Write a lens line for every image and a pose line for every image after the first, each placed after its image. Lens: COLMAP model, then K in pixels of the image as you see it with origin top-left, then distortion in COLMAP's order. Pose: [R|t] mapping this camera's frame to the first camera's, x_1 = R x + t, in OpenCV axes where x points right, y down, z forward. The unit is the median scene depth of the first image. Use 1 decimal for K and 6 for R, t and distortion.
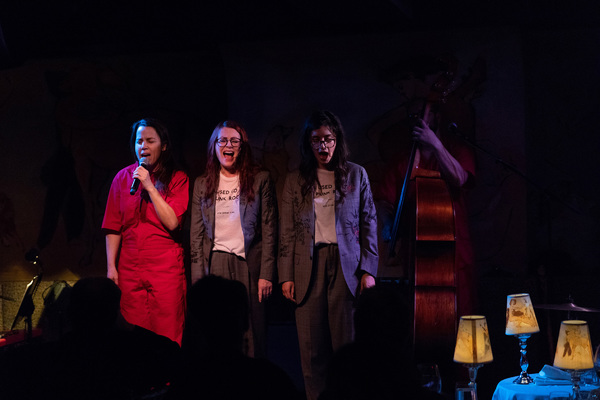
lens RADIAL K [[1188.8, 0, 300.0], [0, 1188.8, 200.0], [0, 0, 1]] dist [0.000392, -0.178914]
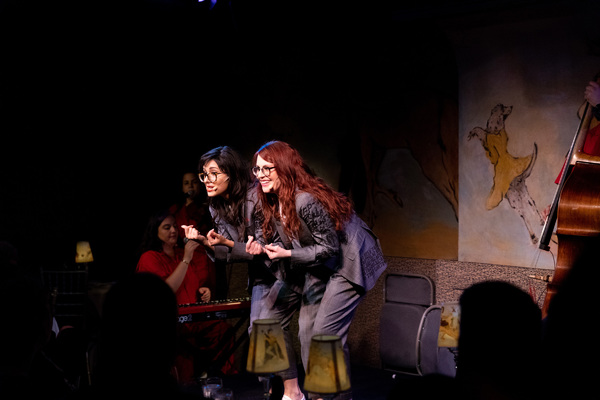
lens RADIAL K [[1116.4, 0, 300.0], [0, 1116.4, 200.0], [0, 0, 1]] dist [-0.035972, 0.038727]
pose [[0.798014, 0.036590, -0.601527, 0.393493], [-0.018992, 0.999186, 0.035584, -0.015210], [0.602339, -0.016972, 0.798060, 0.191038]]
